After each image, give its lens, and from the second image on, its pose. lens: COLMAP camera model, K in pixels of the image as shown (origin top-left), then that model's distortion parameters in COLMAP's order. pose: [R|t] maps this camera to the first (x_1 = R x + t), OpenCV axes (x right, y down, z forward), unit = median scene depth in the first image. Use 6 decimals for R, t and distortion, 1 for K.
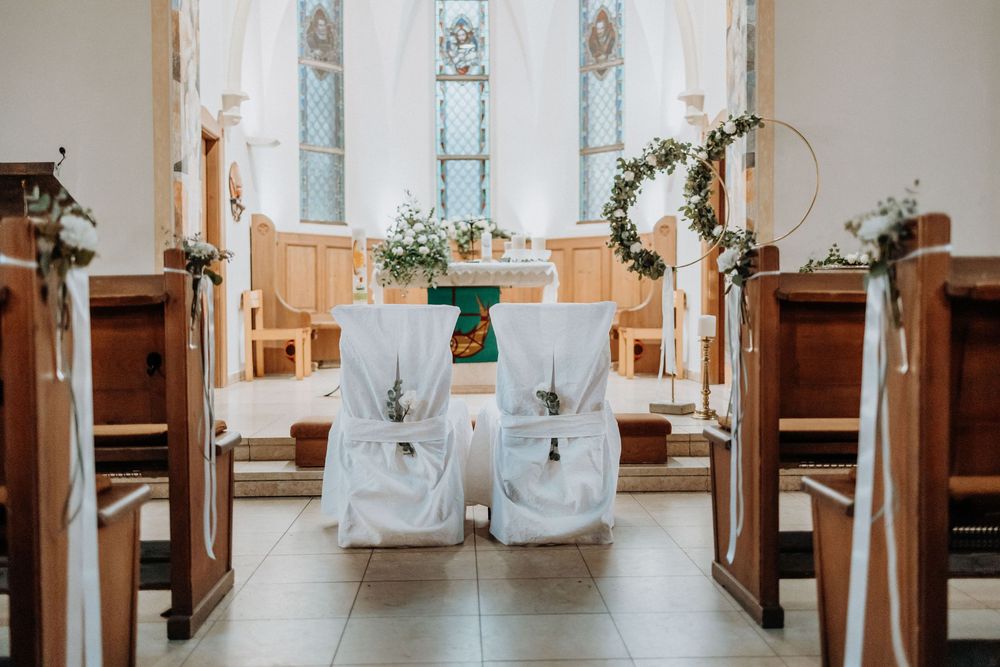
lens RADIAL K [[1019.7, 0, 500.0], [0, 1019.7, 333.5], [0, 0, 1]] dist [0.009418, 0.003260]
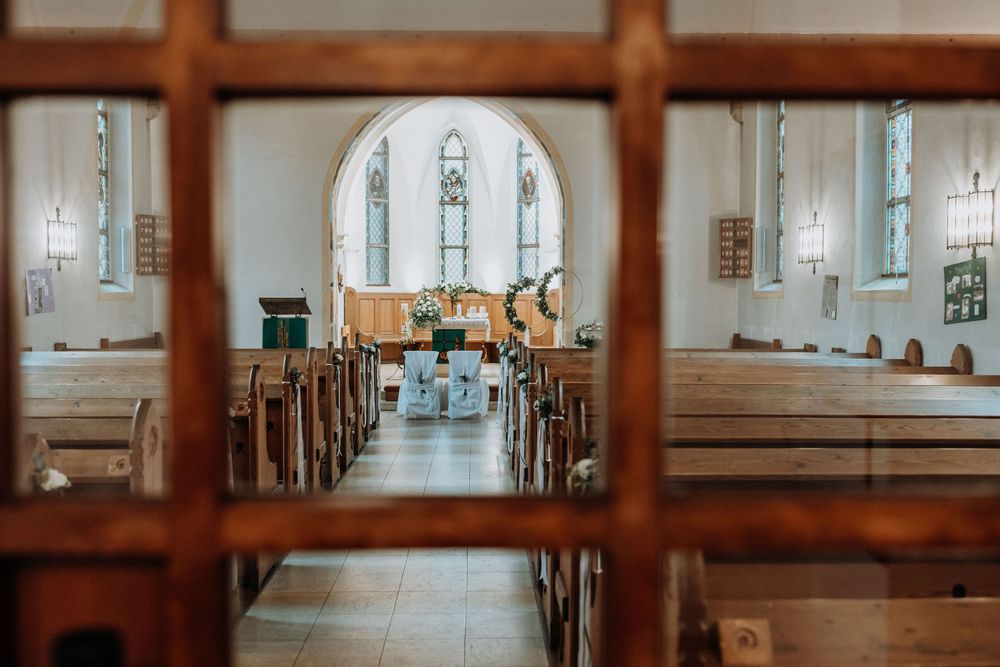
lens RADIAL K [[1019.7, 0, 500.0], [0, 1019.7, 333.5], [0, 0, 1]] dist [0.009418, 0.003260]
pose [[0.999894, 0.008434, -0.011836, 0.072568], [-0.008283, 0.999885, 0.012720, -0.046199], [0.011942, -0.012621, 0.999849, -0.860164]]
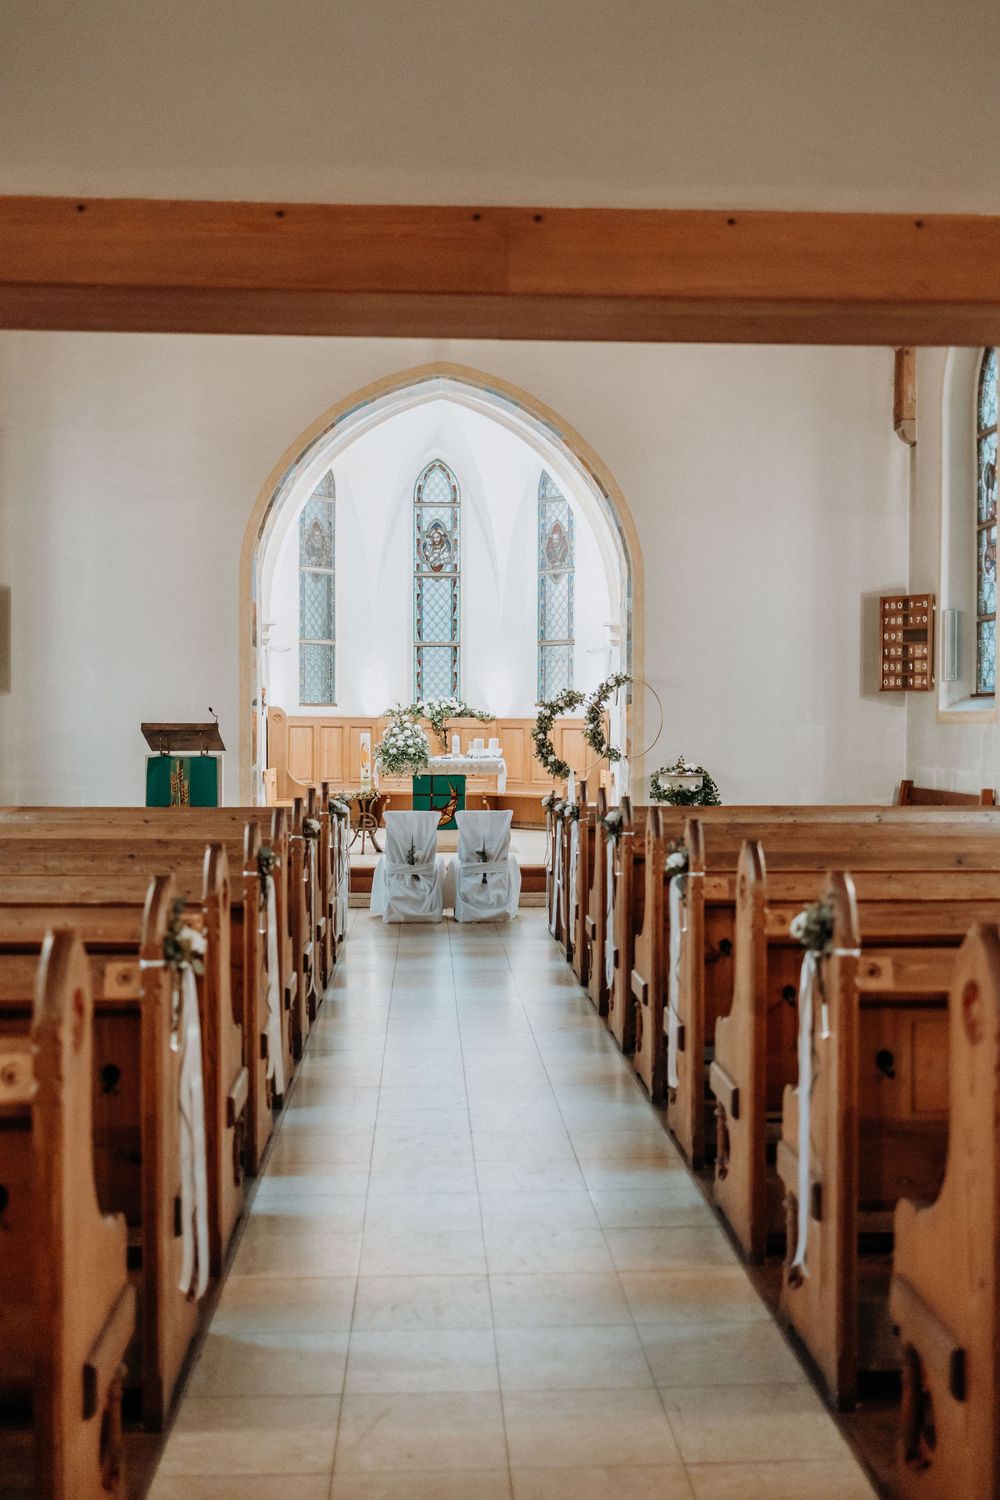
lens RADIAL K [[1529.6, 0, 500.0], [0, 1529.6, 750.0], [0, 0, 1]] dist [0.009418, 0.003260]
pose [[0.999911, 0.006227, 0.011834, 0.015661], [-0.006139, 0.999953, -0.007439, -0.045280], [-0.011880, 0.007366, 0.999902, -0.758291]]
